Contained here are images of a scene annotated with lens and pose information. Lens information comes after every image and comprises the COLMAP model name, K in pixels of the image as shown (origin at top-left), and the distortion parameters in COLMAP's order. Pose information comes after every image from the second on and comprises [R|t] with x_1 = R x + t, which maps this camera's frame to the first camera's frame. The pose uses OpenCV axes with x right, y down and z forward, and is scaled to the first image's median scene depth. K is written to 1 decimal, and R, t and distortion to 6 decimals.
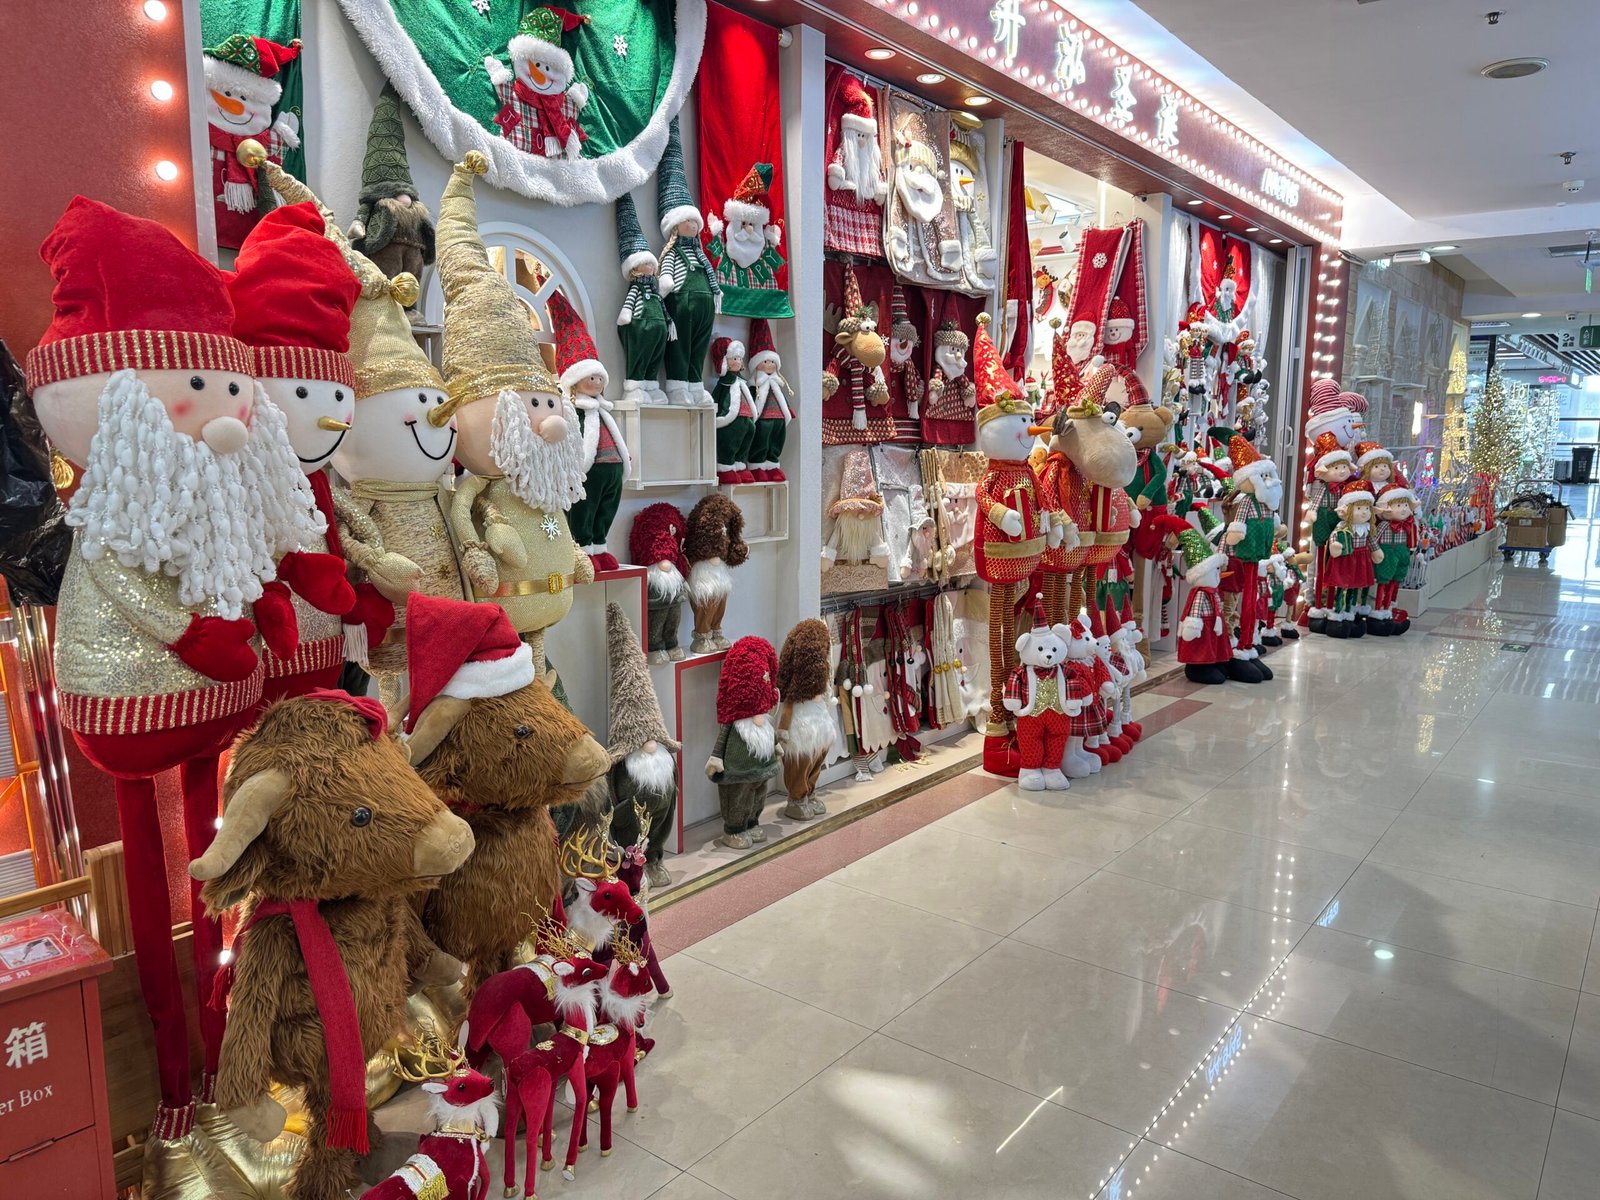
lens RADIAL K [[1126.1, 0, 800.0], [0, 1126.1, 600.0], [0, 0, 1]] dist [0.131276, -0.185002]
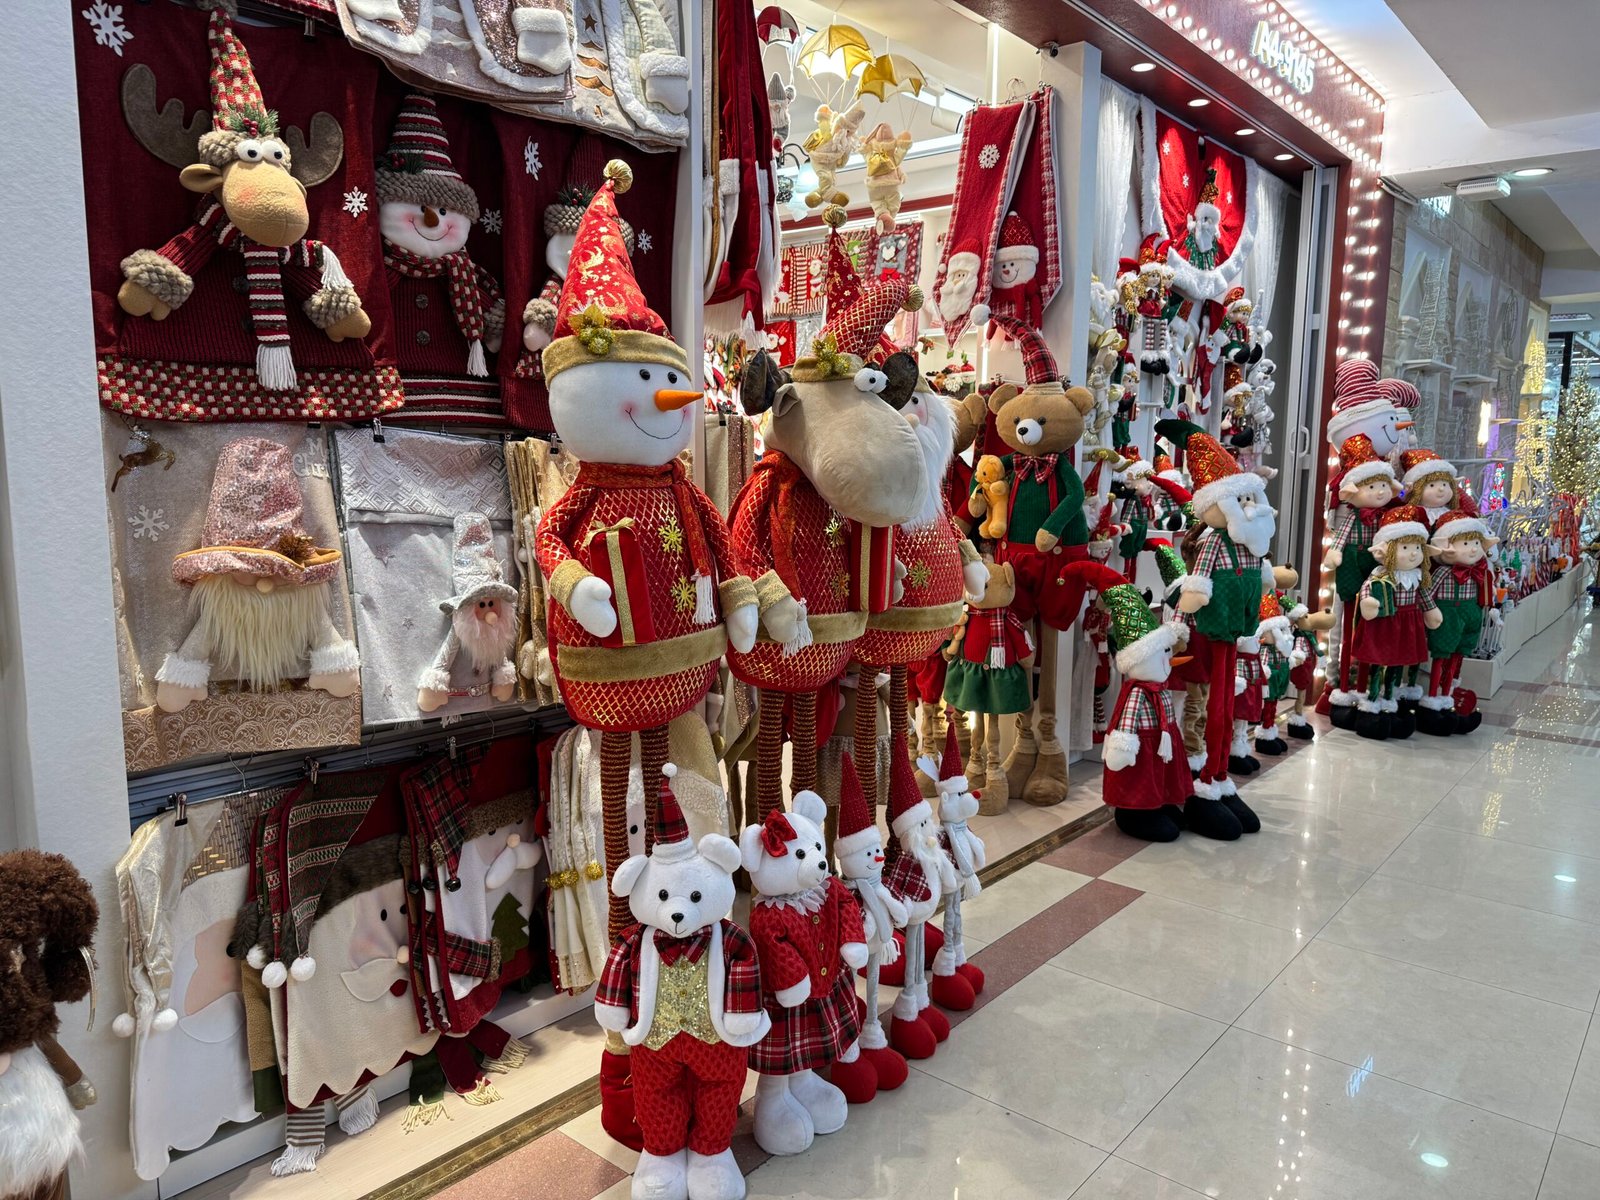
lens RADIAL K [[1102.9, 0, 800.0], [0, 1102.9, 600.0], [0, 0, 1]] dist [0.082137, -0.097132]
pose [[0.998902, 0.010947, -0.045541, 0.167529], [-0.011390, 0.999890, -0.009474, -0.039695], [0.045433, 0.009982, 0.998918, 0.339218]]
